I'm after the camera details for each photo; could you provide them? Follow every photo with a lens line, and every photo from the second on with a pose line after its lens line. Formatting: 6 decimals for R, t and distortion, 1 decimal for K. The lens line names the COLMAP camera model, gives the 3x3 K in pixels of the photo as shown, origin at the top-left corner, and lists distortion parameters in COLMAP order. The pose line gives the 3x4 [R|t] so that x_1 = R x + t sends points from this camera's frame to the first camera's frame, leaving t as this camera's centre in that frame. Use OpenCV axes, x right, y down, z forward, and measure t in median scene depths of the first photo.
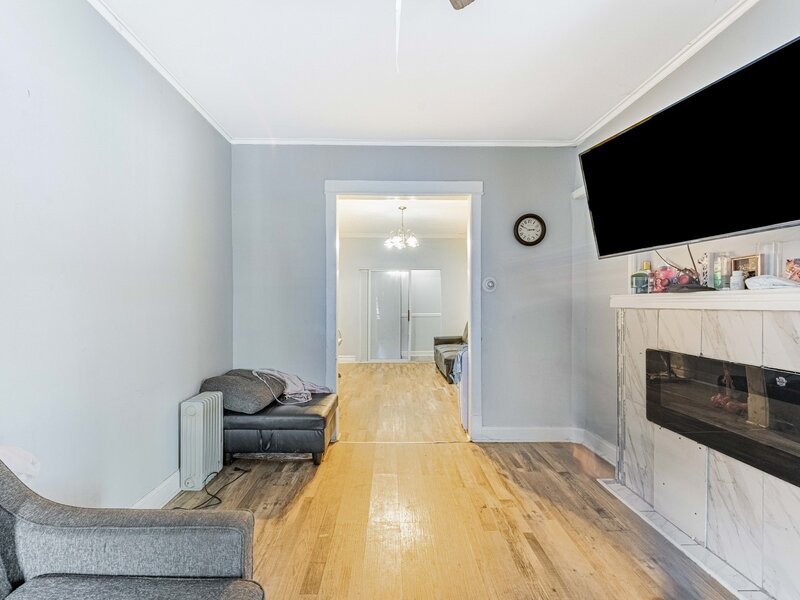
lens RADIAL K [[366.4, 0, 398.9], [0, 366.4, 316.0], [0, 0, 1]] dist [-0.000794, -0.000105]
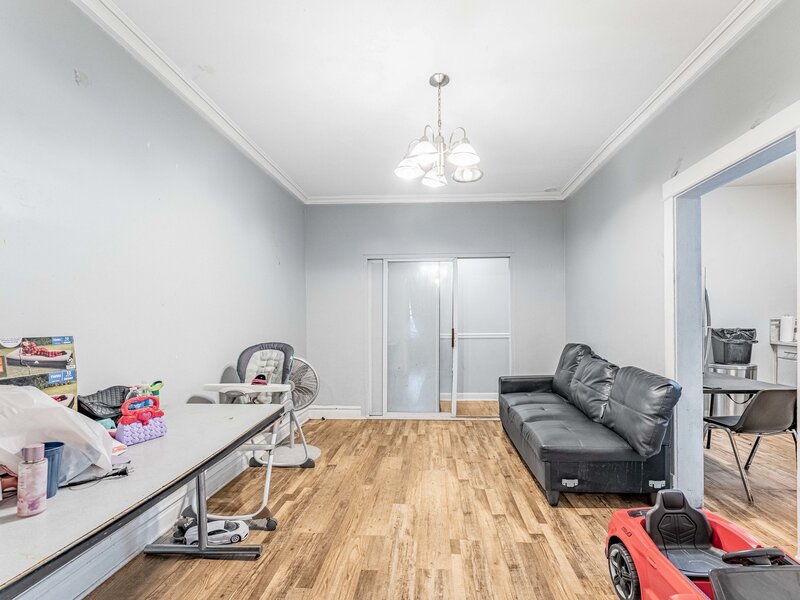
lens RADIAL K [[366.4, 0, 398.9], [0, 366.4, 316.0], [0, 0, 1]] dist [-0.000794, -0.000105]
pose [[0.993477, 0.000193, -0.114033, 0.021704], [-0.004342, 0.999338, -0.036134, -0.040108], [0.113951, 0.036393, 0.992820, 1.148592]]
